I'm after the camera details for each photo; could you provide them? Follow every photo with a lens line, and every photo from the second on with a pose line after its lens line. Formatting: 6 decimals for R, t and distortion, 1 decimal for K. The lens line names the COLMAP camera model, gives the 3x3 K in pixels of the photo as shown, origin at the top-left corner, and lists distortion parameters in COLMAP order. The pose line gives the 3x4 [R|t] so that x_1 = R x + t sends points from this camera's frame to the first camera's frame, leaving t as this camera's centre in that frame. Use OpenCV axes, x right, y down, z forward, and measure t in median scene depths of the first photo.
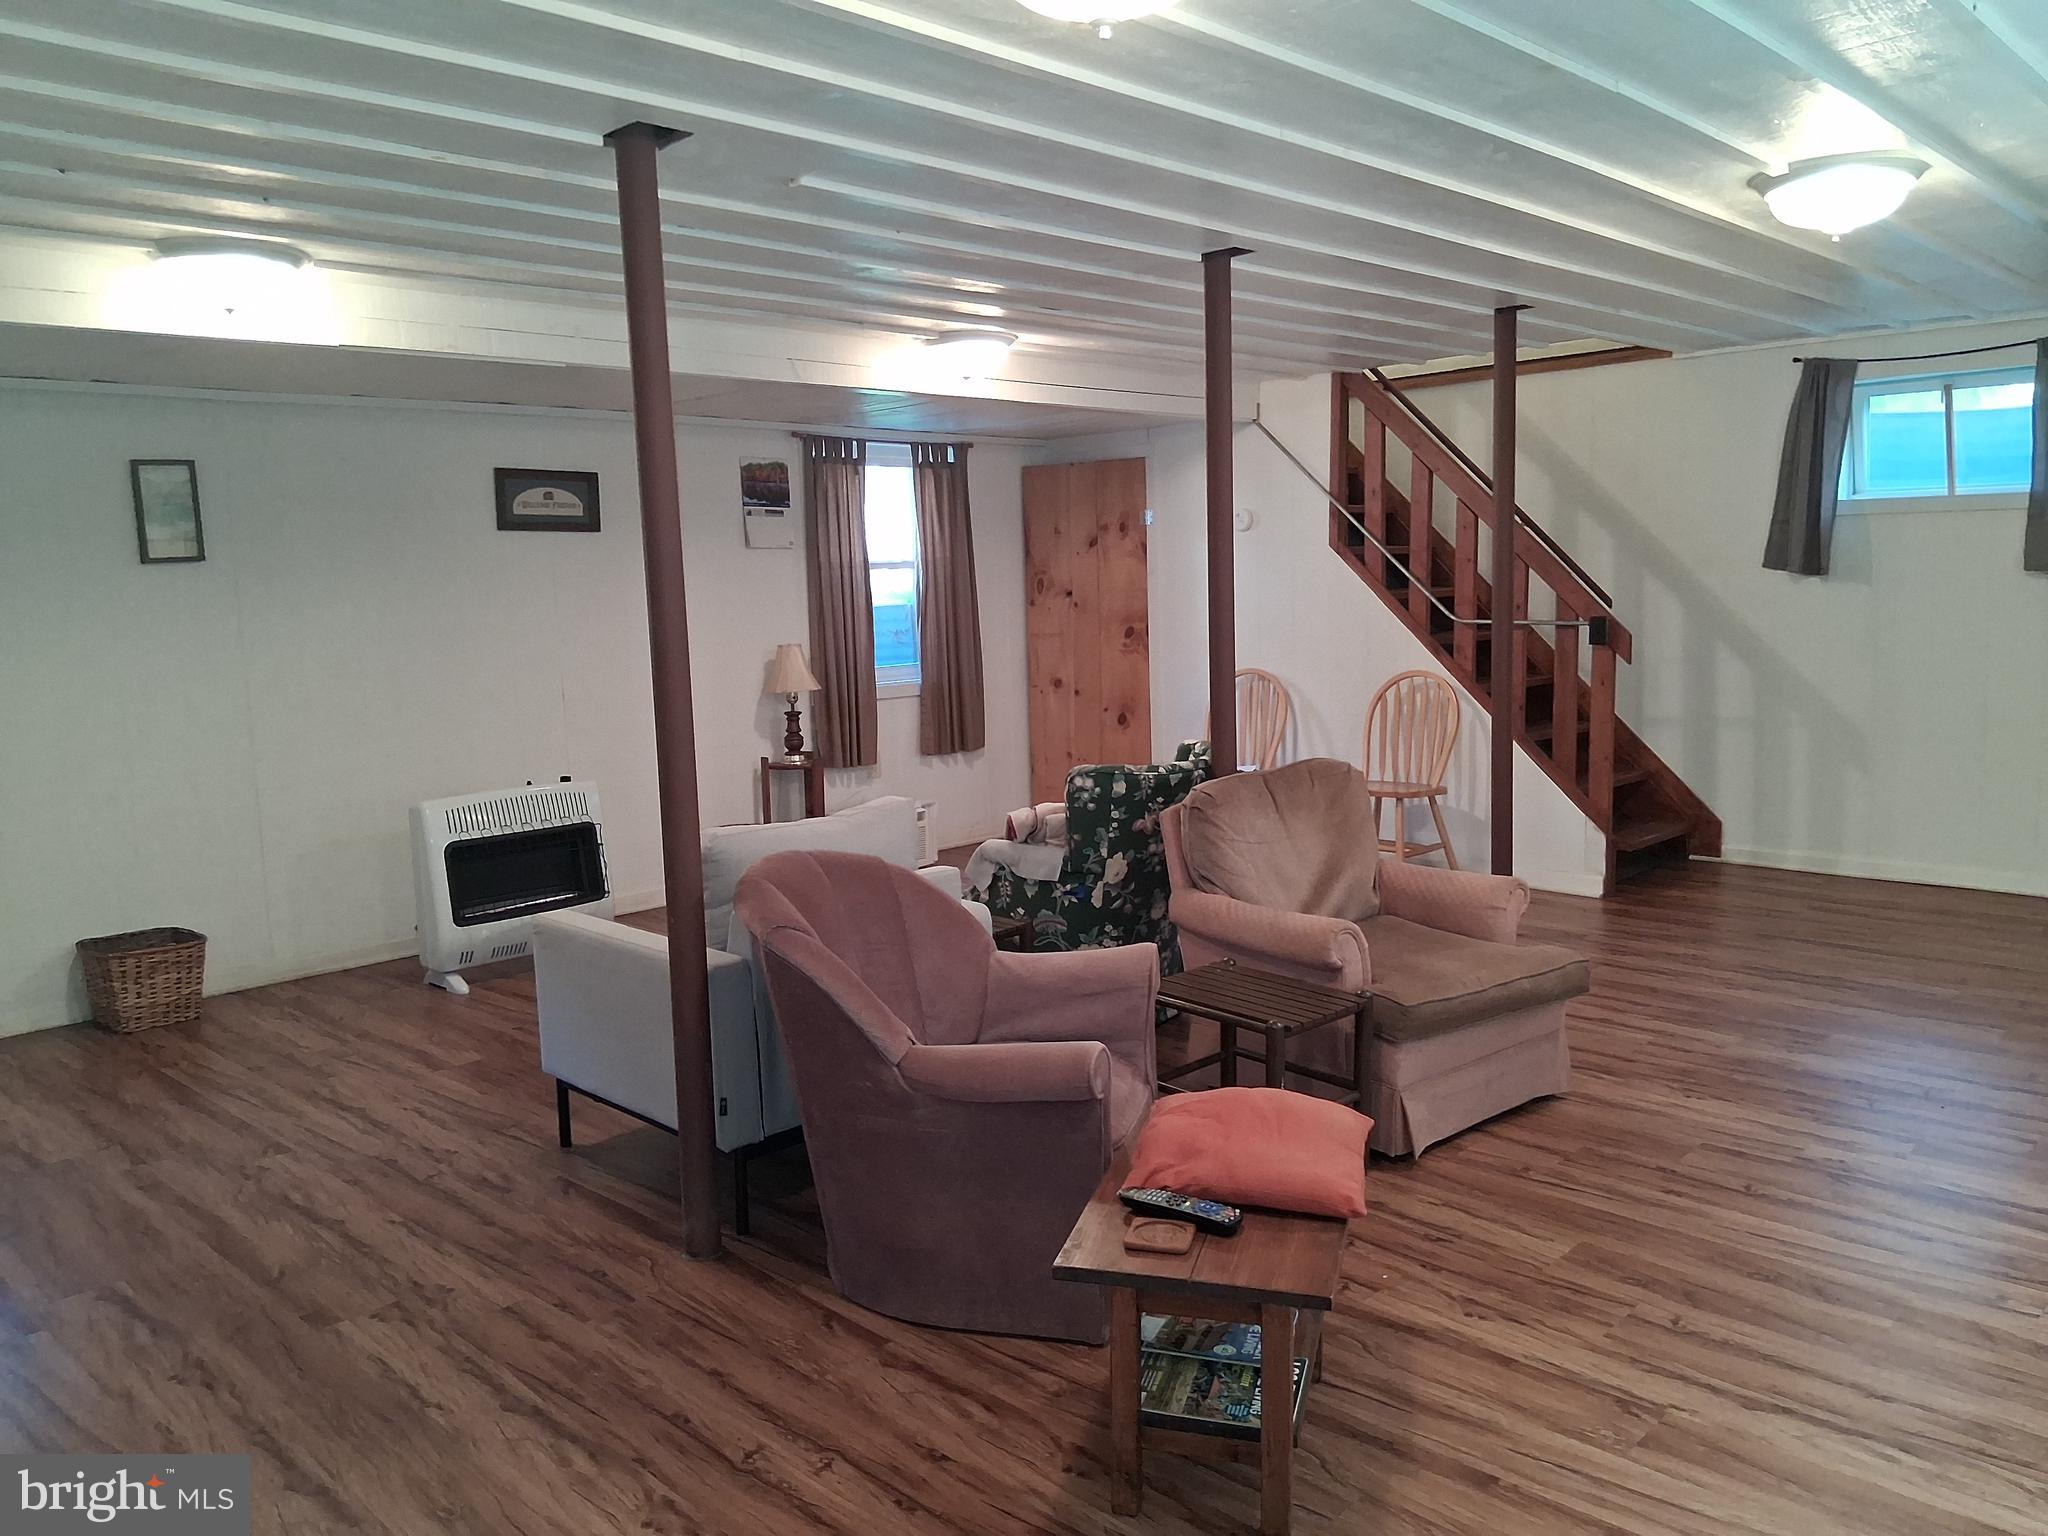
lens RADIAL K [[1559.9, 0, 1024.5], [0, 1559.9, 747.2], [0, 0, 1]] dist [0.125266, -0.206017]
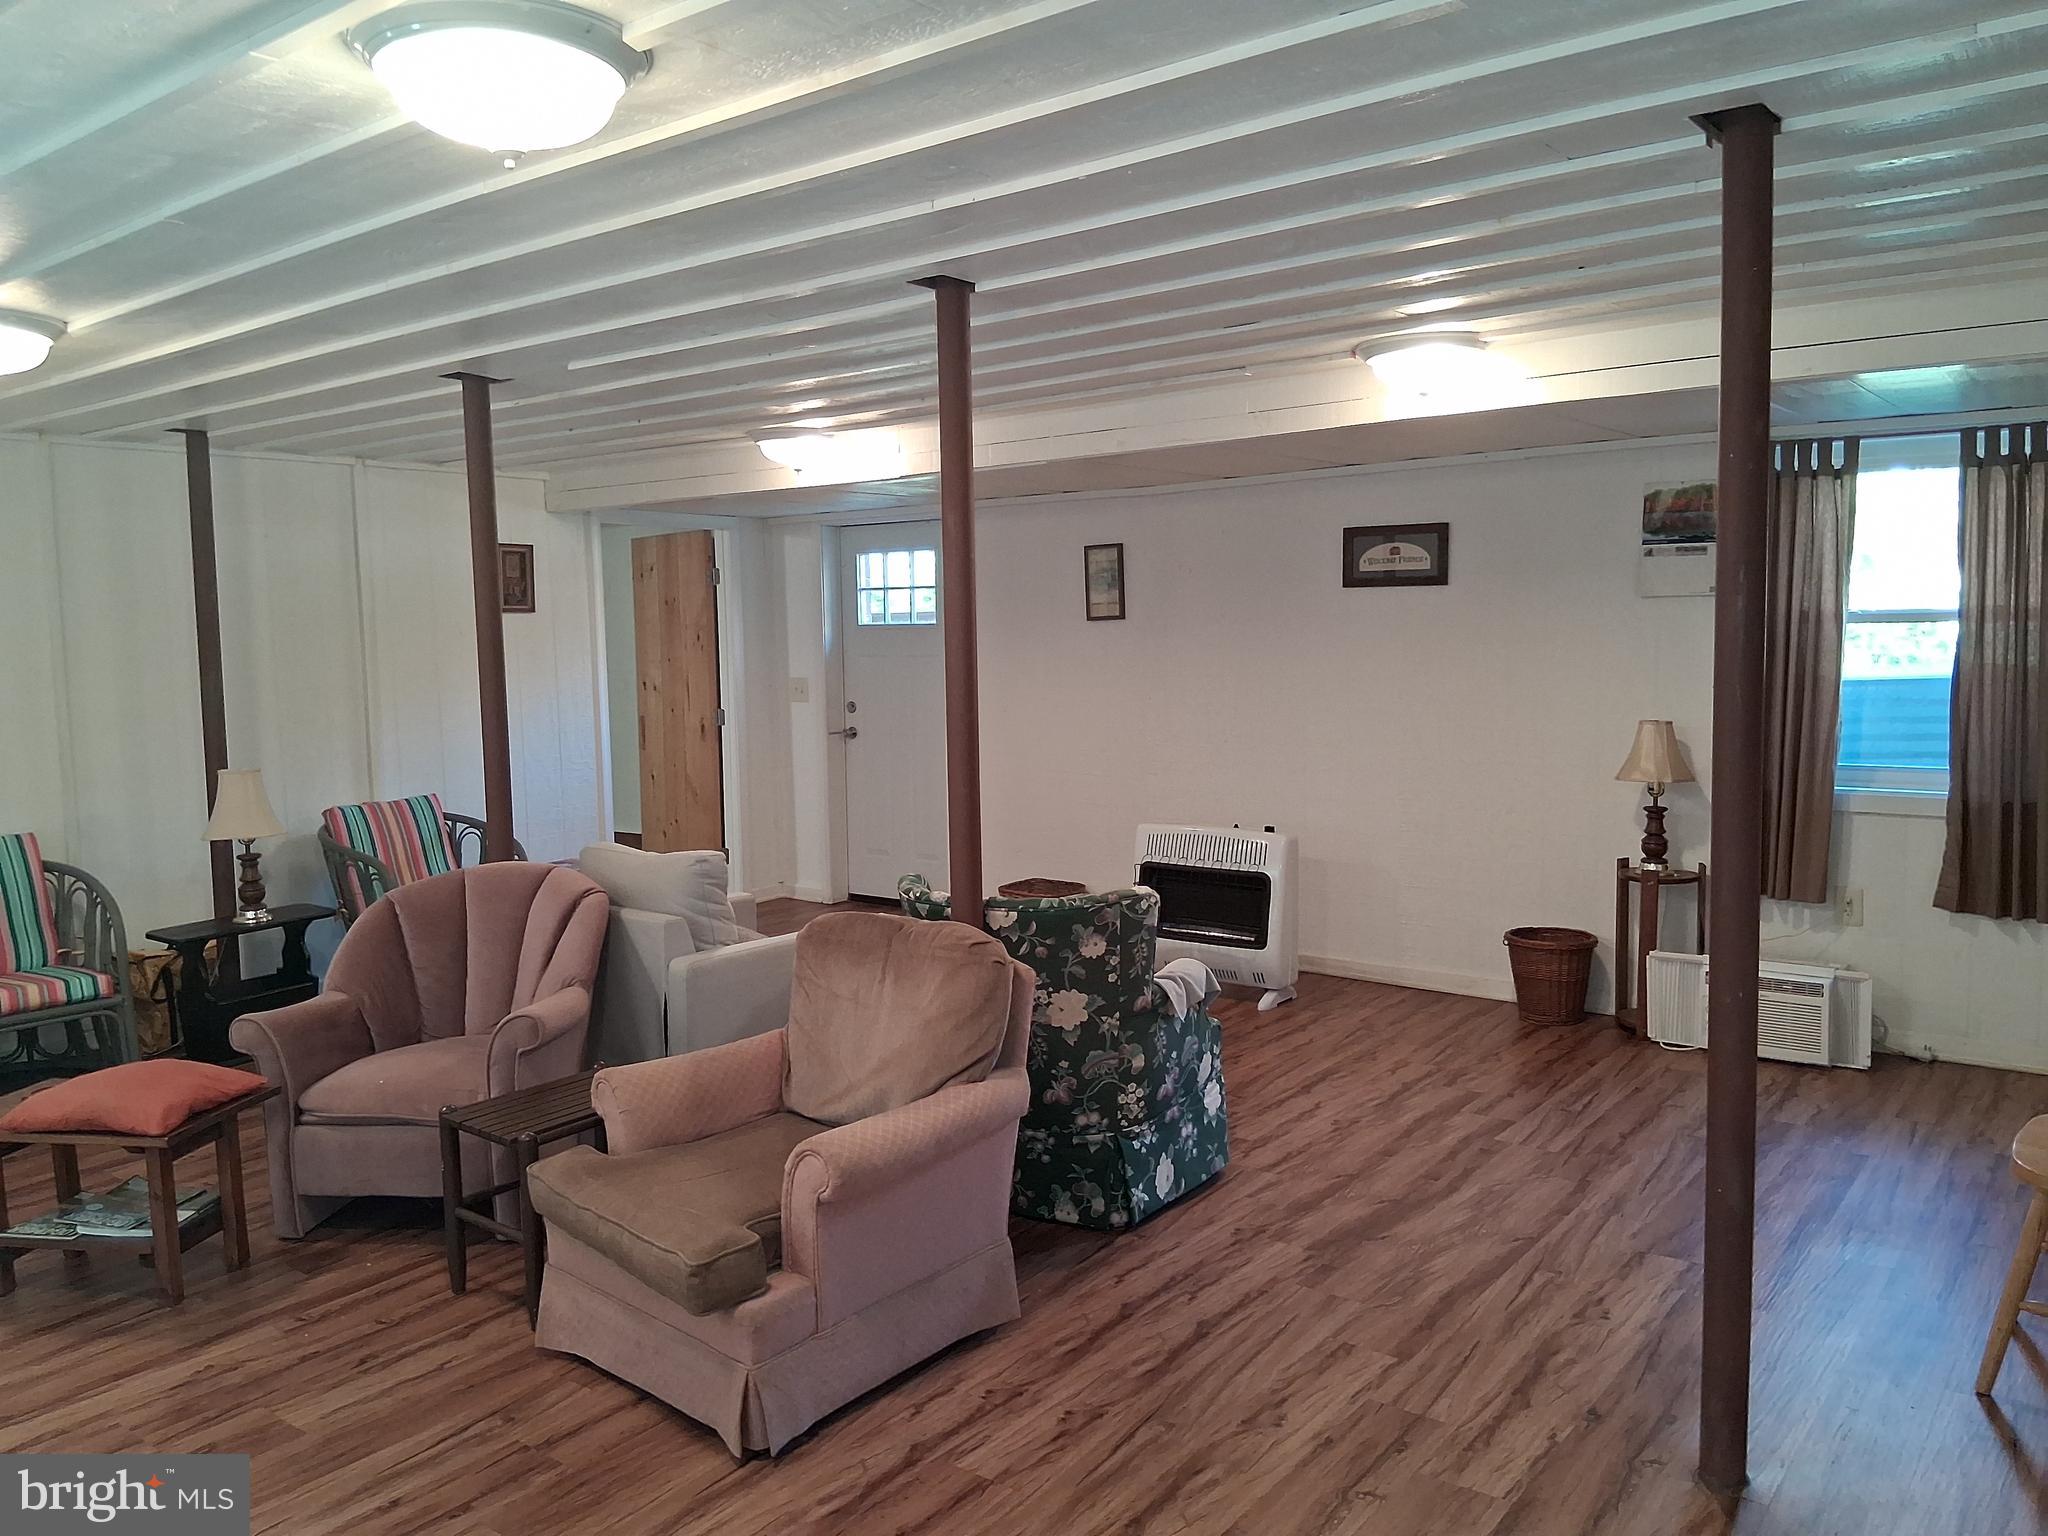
lens RADIAL K [[1559.9, 0, 1024.5], [0, 1559.9, 747.2], [0, 0, 1]] dist [0.125266, -0.206017]
pose [[0.108711, 0.103442, -0.988677, 0.662543], [-0.093100, 0.991259, 0.093475, -0.108278], [0.989704, 0.081885, 0.117391, 0.668018]]
